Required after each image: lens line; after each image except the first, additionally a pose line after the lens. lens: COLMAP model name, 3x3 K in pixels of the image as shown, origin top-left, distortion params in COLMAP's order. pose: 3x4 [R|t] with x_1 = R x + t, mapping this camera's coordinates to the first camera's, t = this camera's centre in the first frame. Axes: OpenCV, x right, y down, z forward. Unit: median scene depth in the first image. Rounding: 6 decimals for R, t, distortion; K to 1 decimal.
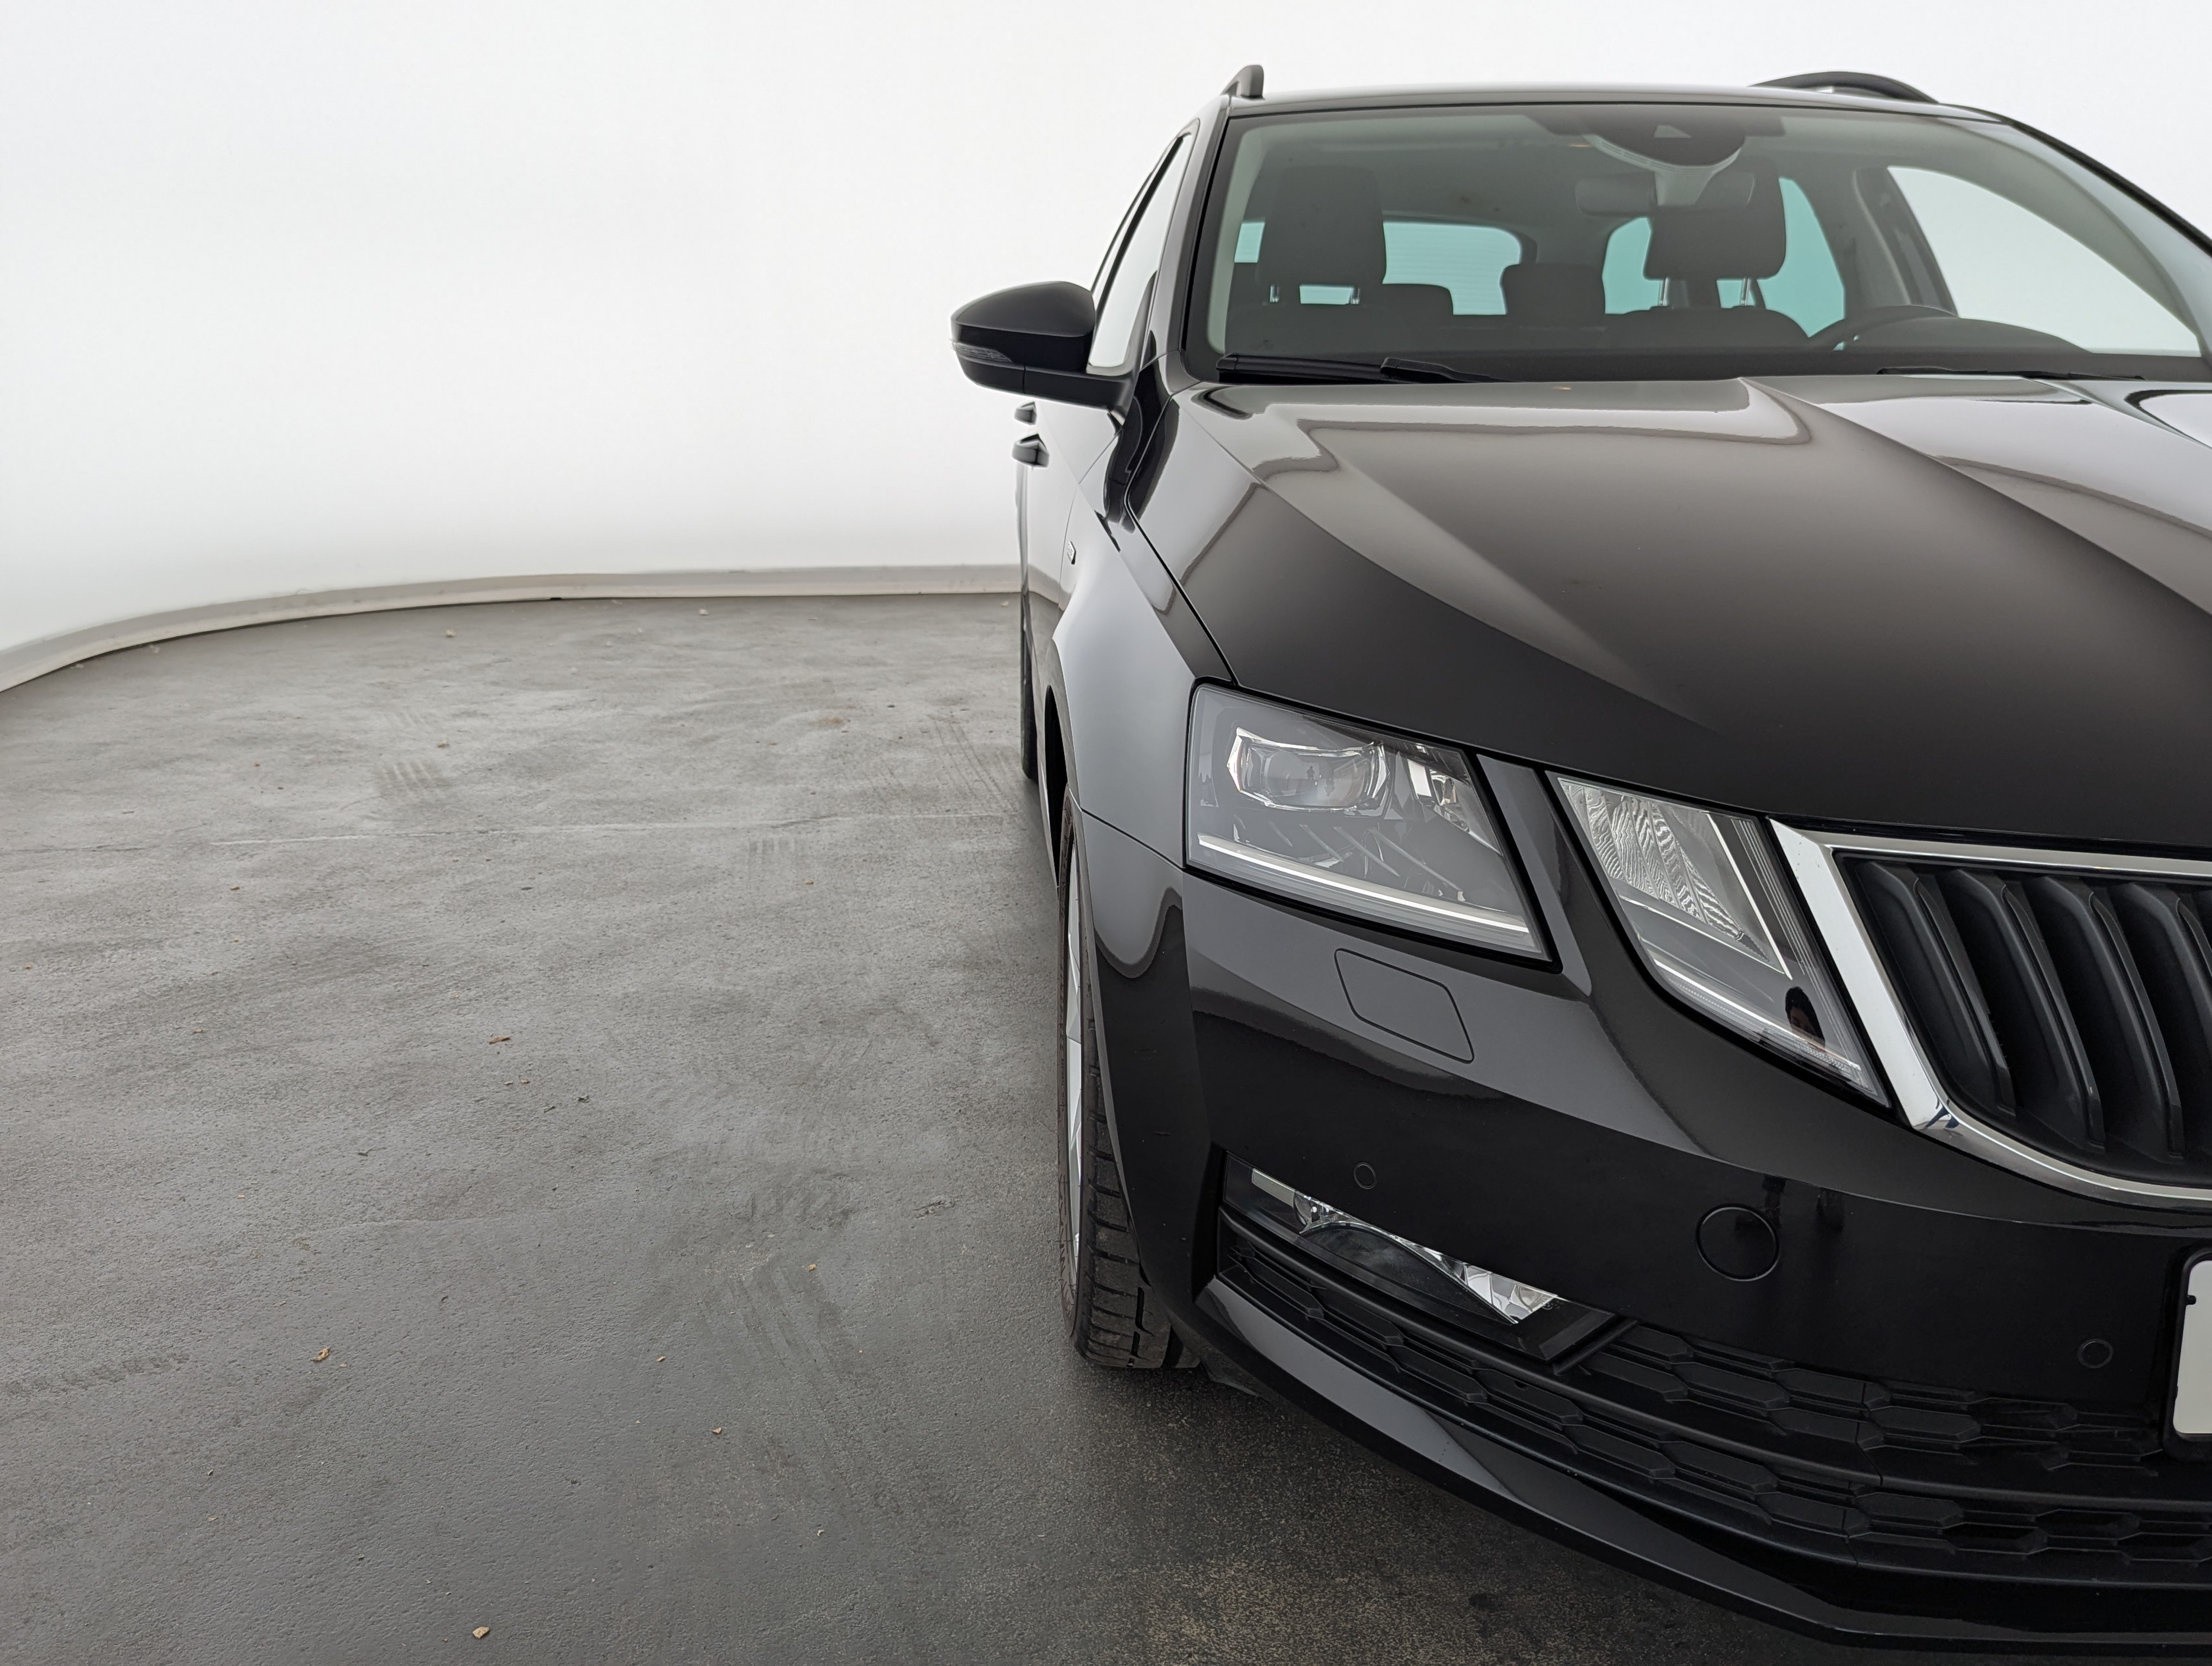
lens RADIAL K [[1570.8, 0, 1105.2], [0, 1570.8, 783.1], [0, 0, 1]] dist [0.030707, 0.001965]
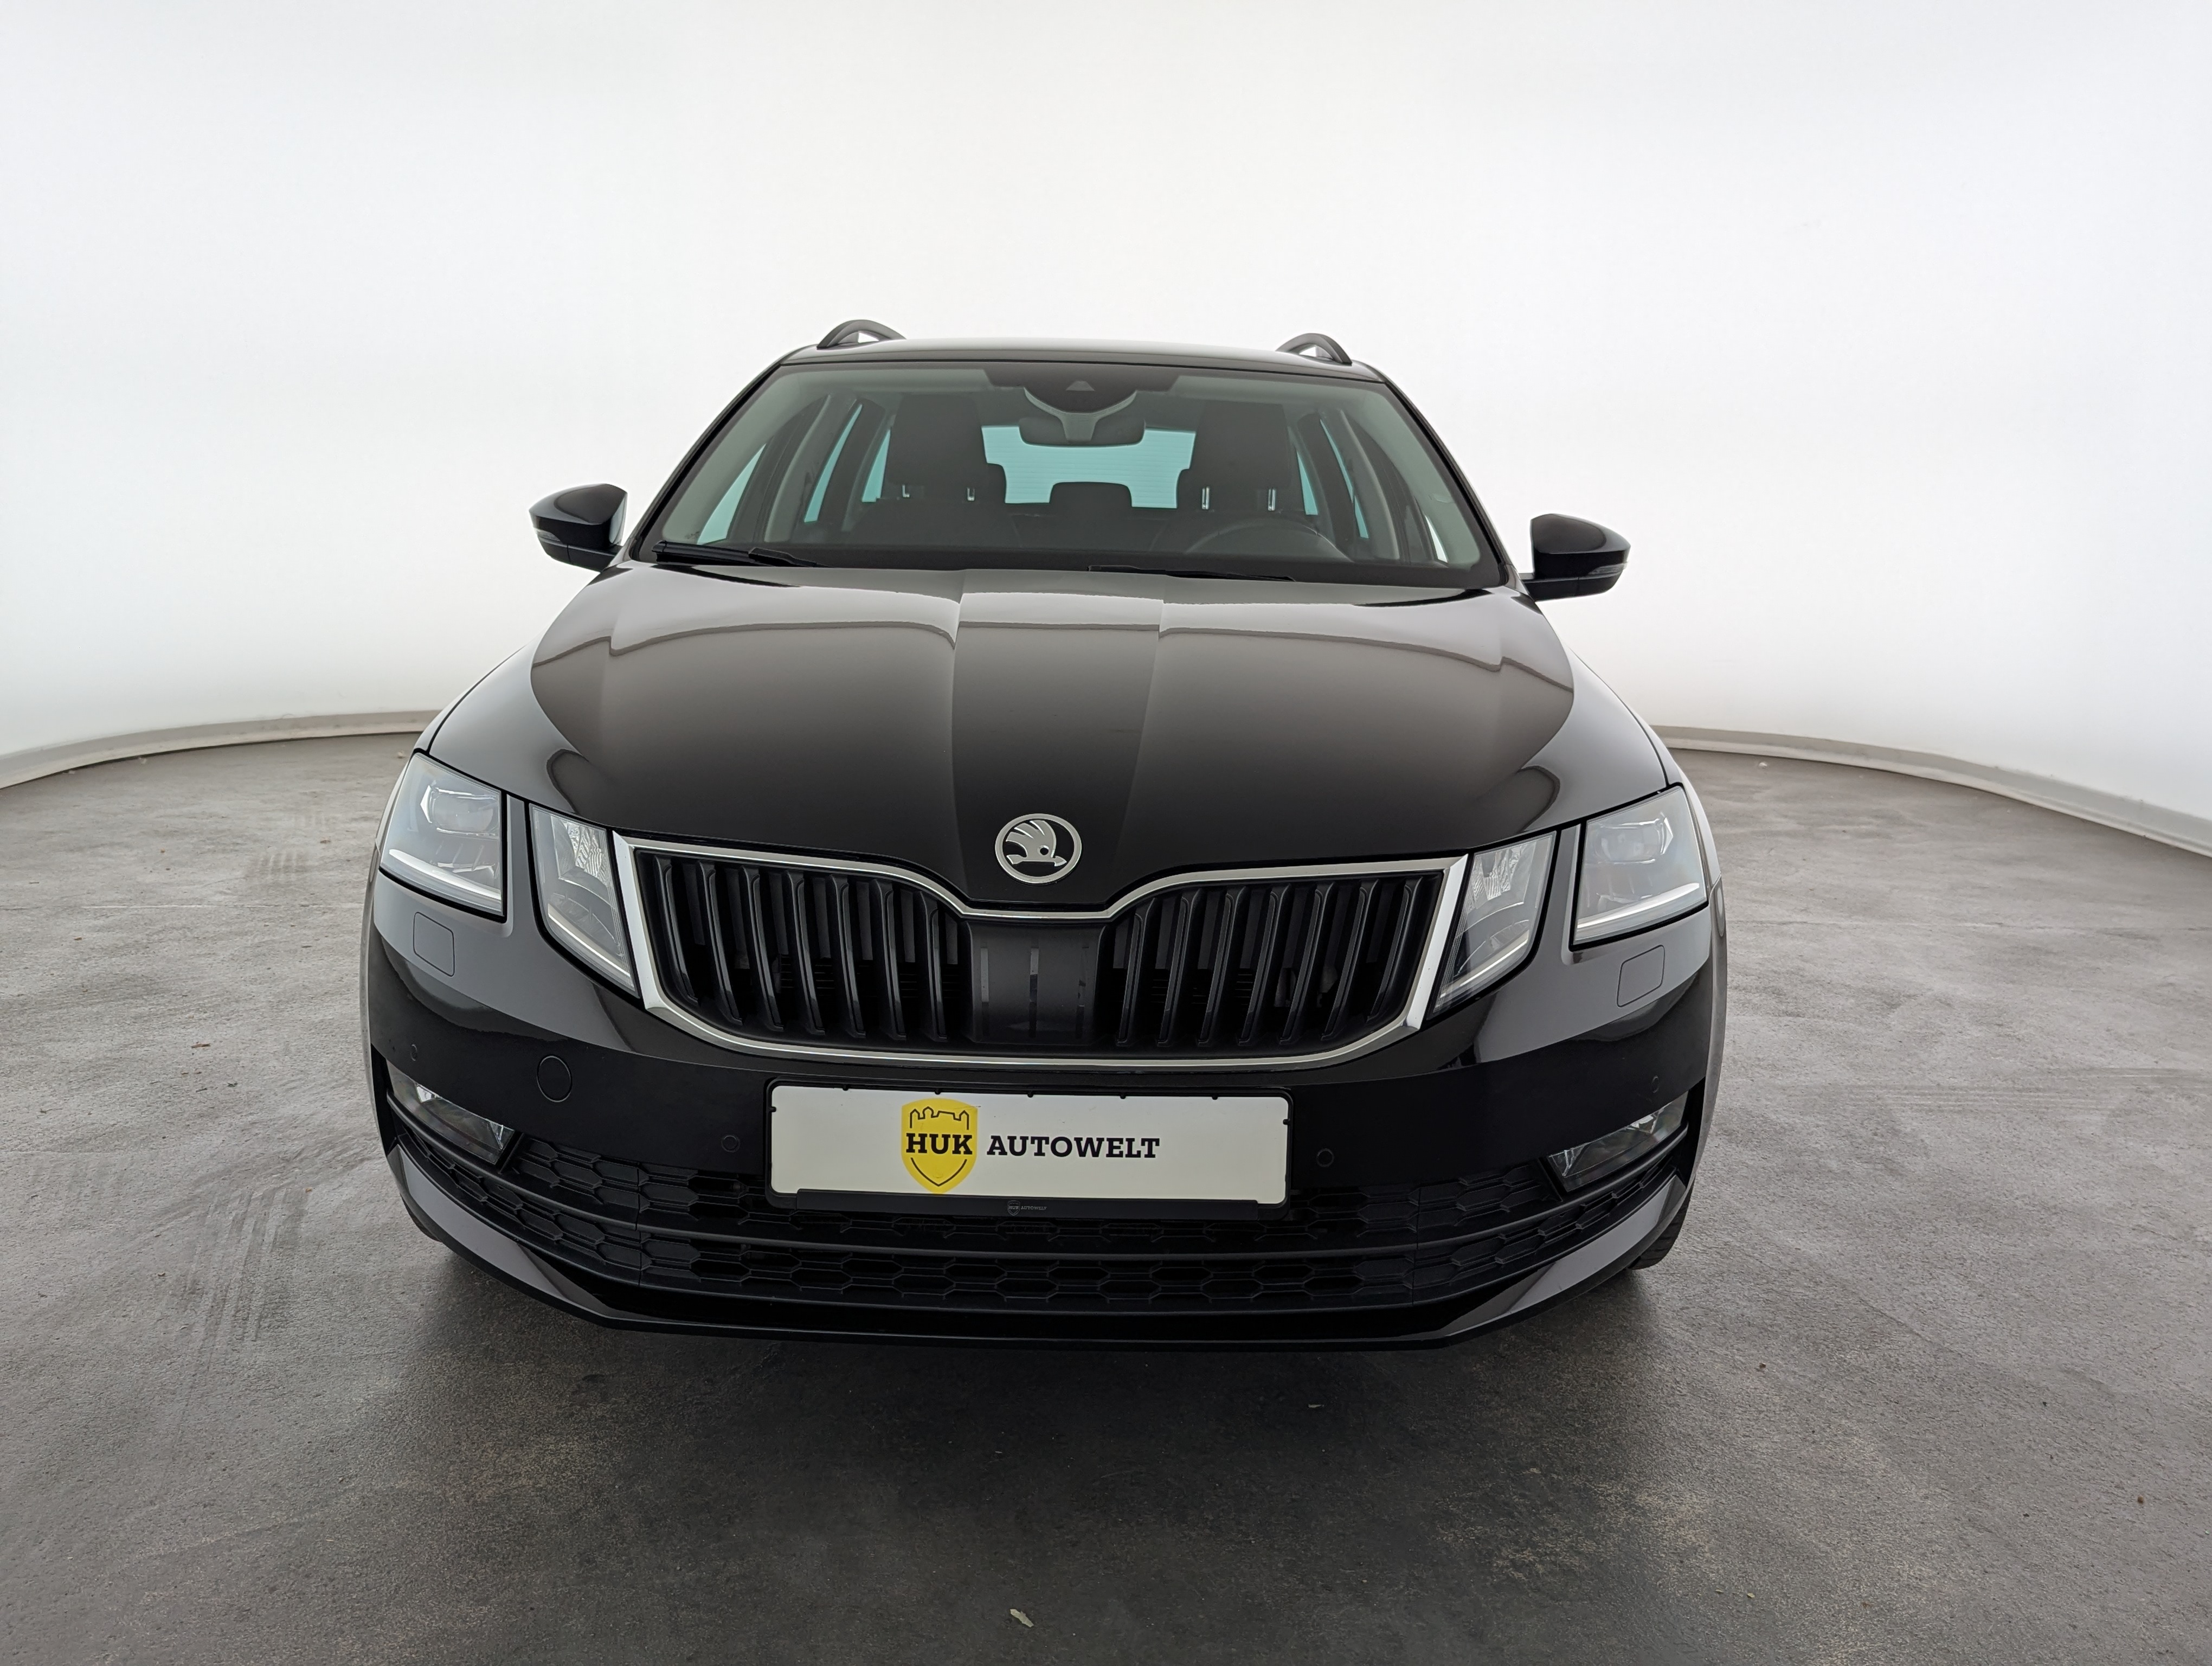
lens RADIAL K [[1538.7, 0, 1115.1], [0, 1538.7, 828.2], [0, 0, 1]] dist [0.068931, -0.042263]
pose [[0.997890, 0.030508, -0.057308, 0.455139], [-0.034436, 0.997033, -0.068849, 0.049874], [0.055037, 0.070677, 0.995980, -0.264682]]
